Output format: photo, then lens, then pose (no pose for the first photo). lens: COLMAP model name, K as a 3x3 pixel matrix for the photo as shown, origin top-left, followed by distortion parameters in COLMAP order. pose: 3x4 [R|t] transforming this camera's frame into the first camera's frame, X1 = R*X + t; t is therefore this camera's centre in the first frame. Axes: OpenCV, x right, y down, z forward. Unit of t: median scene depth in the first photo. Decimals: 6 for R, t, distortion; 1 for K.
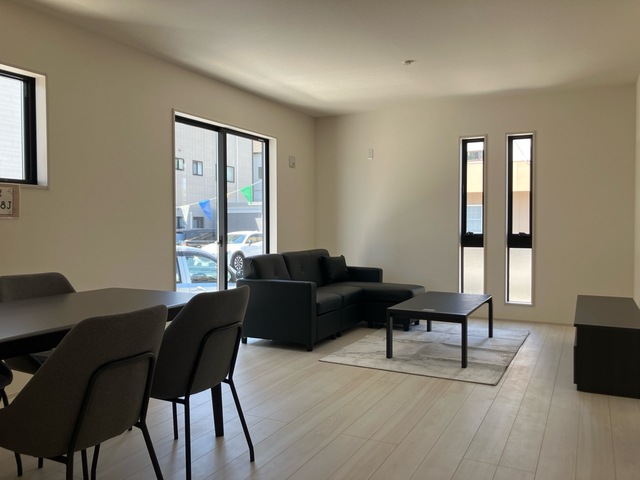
lens RADIAL K [[524.6, 0, 321.7], [0, 524.6, 238.3], [0, 0, 1]] dist [0.040271, -0.016467]
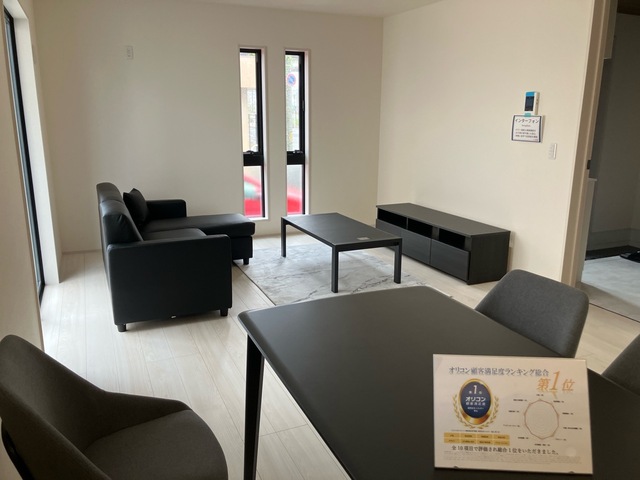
lens RADIAL K [[524.6, 0, 321.1], [0, 524.6, 239.6], [0, 0, 1]] dist [0.040271, -0.016467]
pose [[0.627364, -0.184495, 0.756555, -0.414152], [0.018269, 0.974749, 0.222555, -0.067667], [-0.778511, -0.125801, 0.614893, 0.292884]]
